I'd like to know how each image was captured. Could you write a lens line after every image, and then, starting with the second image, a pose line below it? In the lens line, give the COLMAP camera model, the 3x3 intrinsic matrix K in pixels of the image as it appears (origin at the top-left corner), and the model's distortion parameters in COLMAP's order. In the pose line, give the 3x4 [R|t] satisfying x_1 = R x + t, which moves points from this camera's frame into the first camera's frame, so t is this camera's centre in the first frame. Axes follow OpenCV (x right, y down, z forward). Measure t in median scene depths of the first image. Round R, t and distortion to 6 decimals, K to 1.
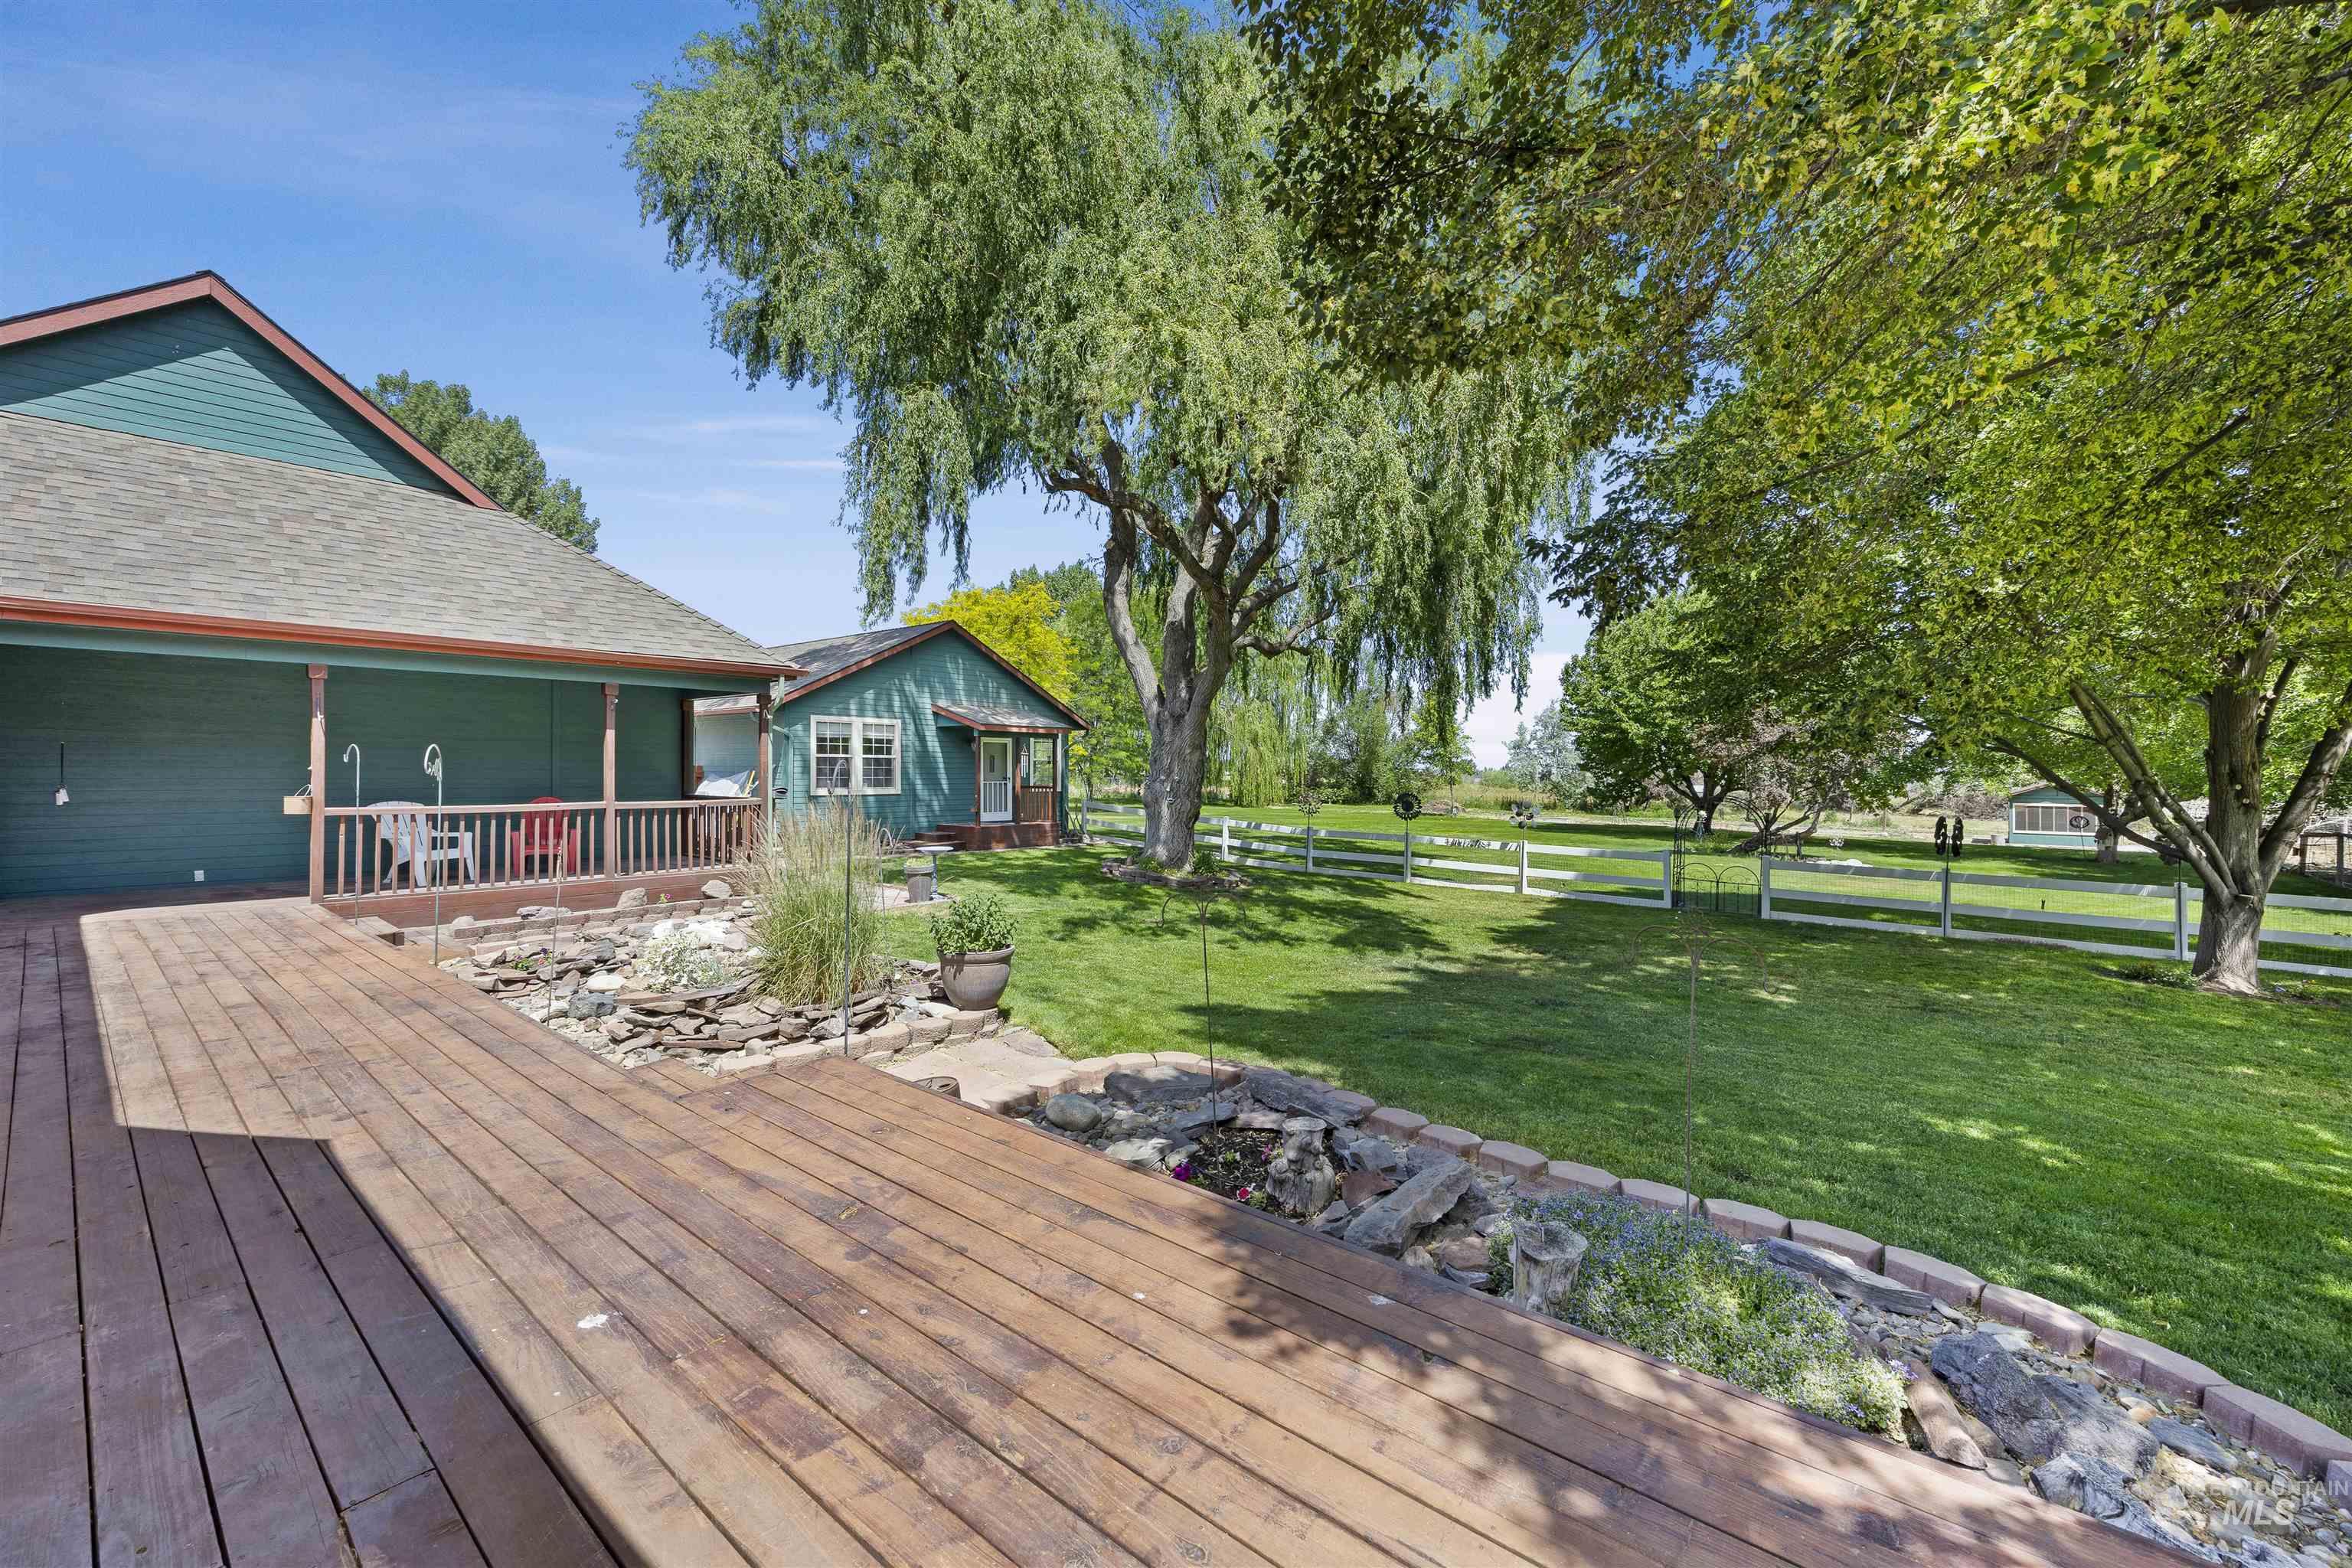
lens RADIAL K [[945.7, 0, 1173.6], [0, 945.7, 776.2], [0, 0, 1]] dist [0.003033, 0.000128]
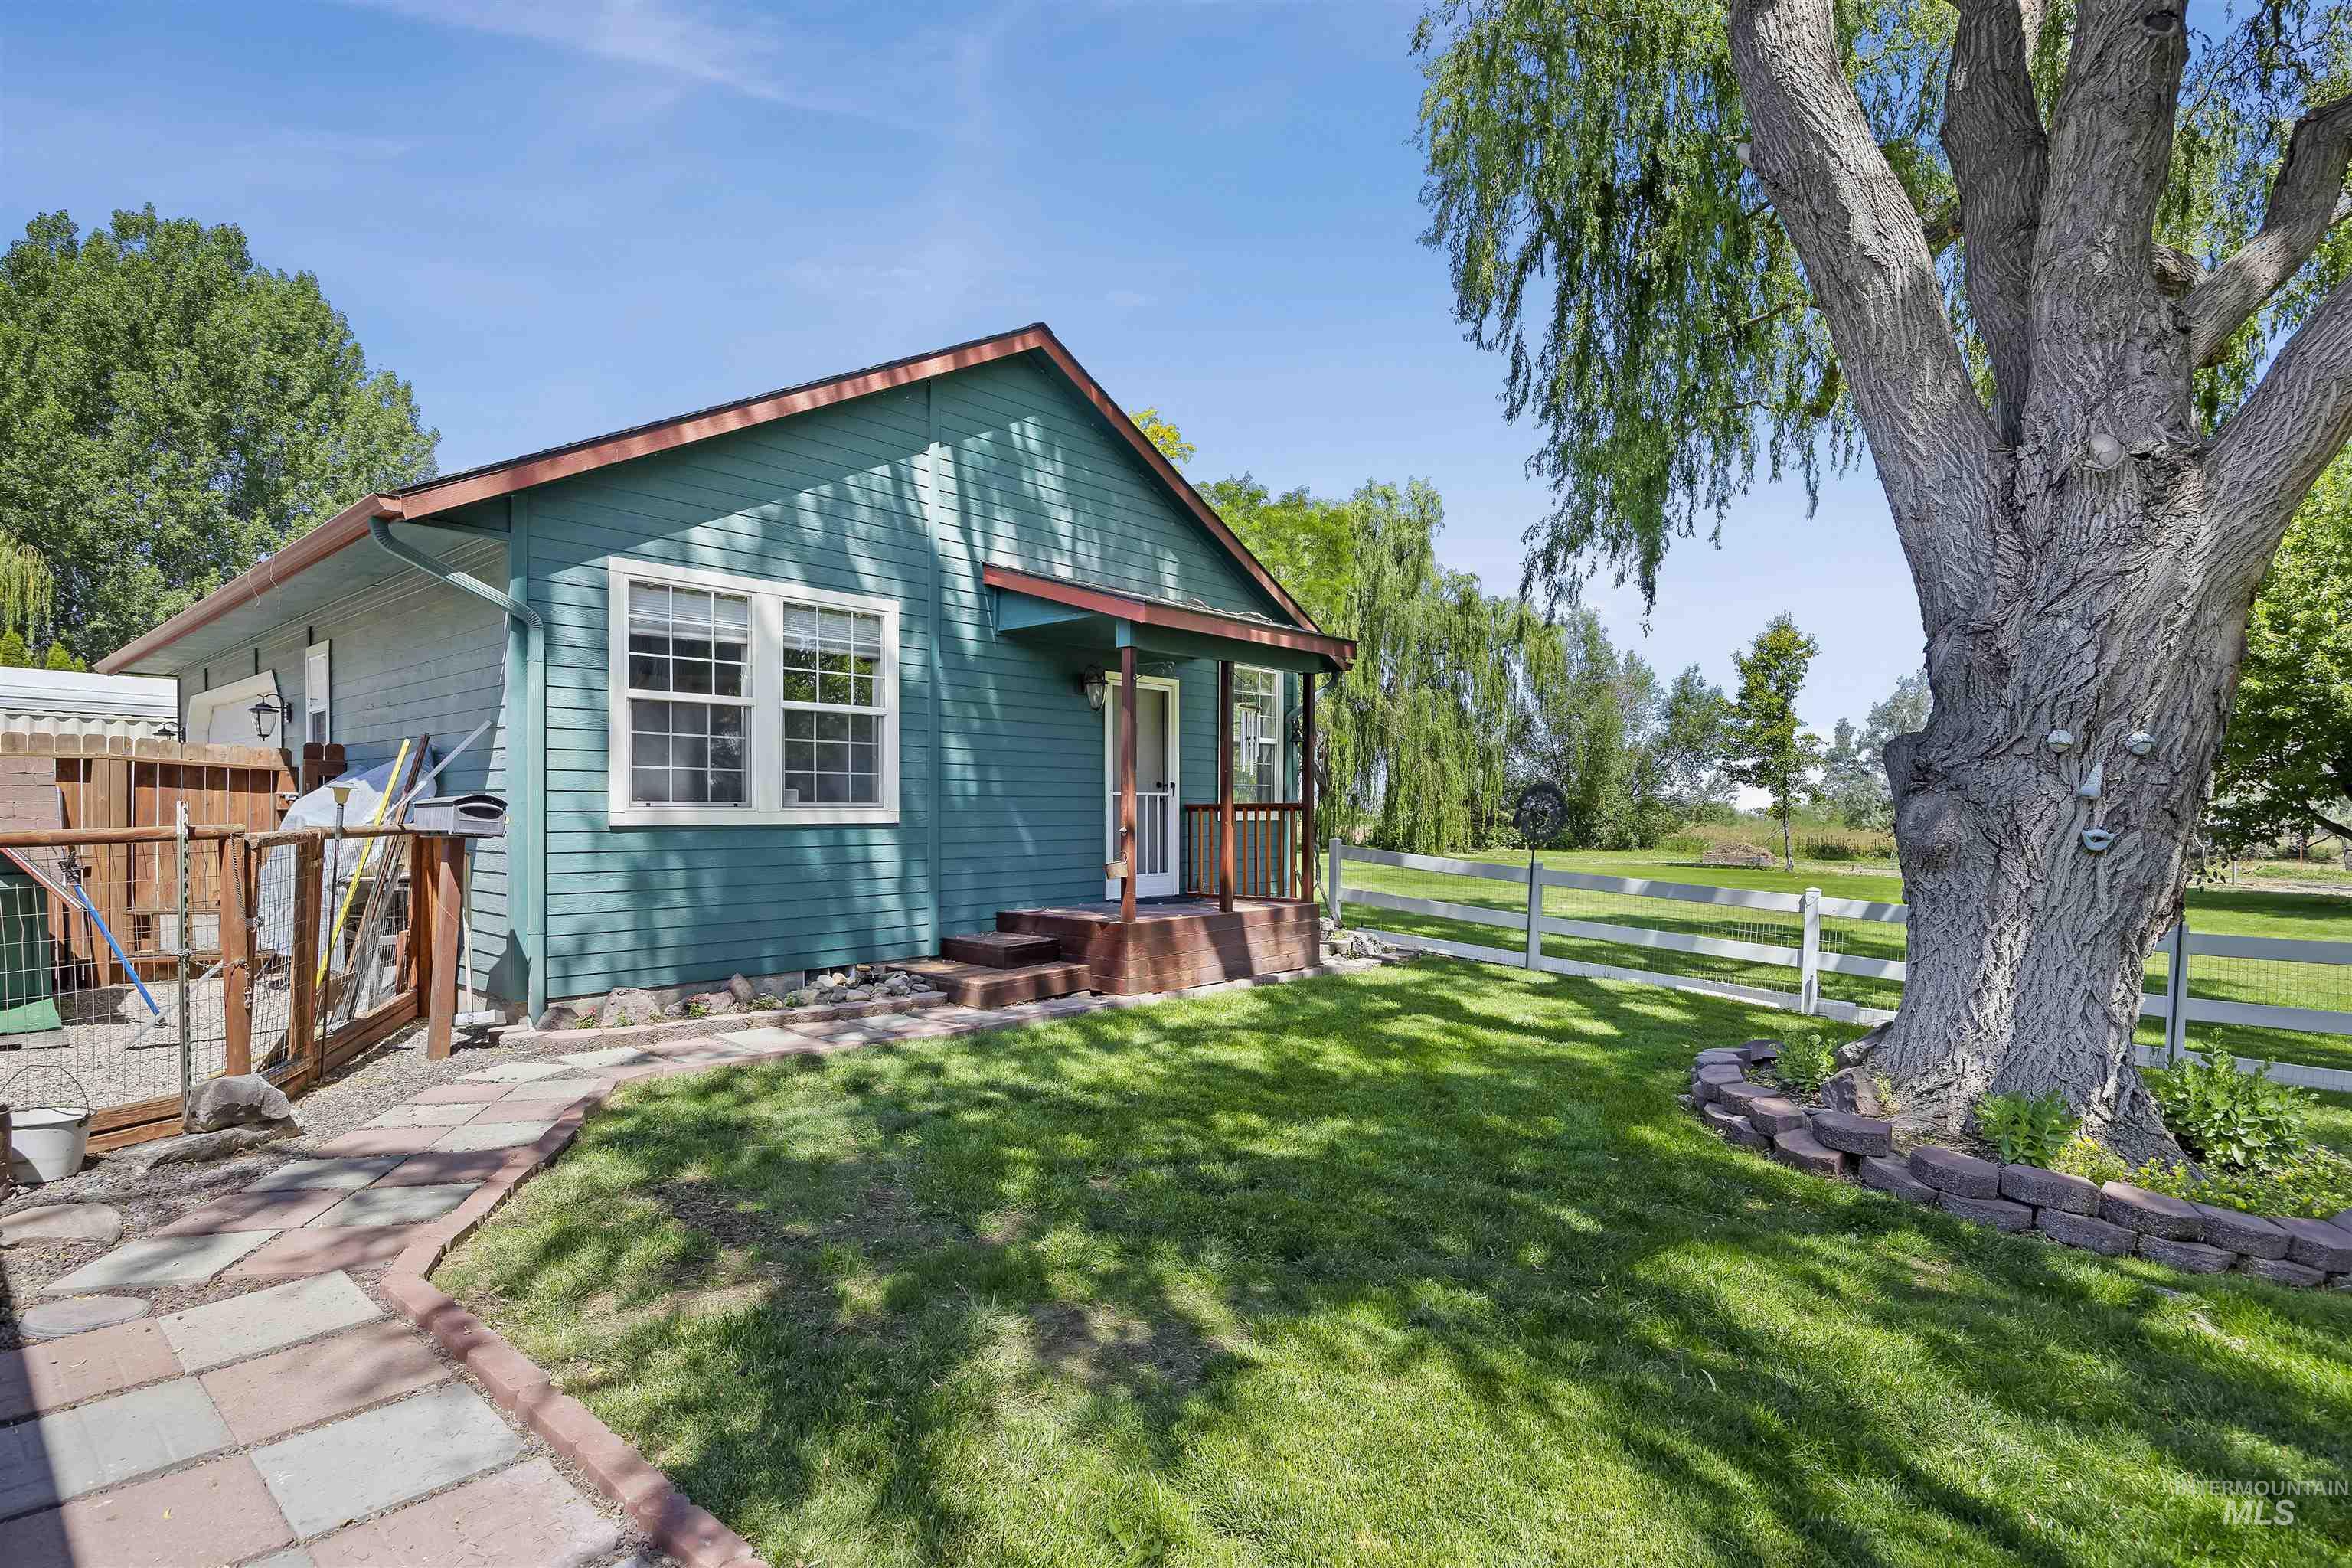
lens RADIAL K [[1179.8, 0, 1175.1], [0, 1179.8, 799.2], [0, 0, 1]] dist [-0.005807, -0.000584]
pose [[0.999564, -0.000444, -0.029510, -0.167457], [0.000112, 0.999937, -0.011239, 0.013694], [0.029513, 0.011231, 0.999501, 0.549631]]
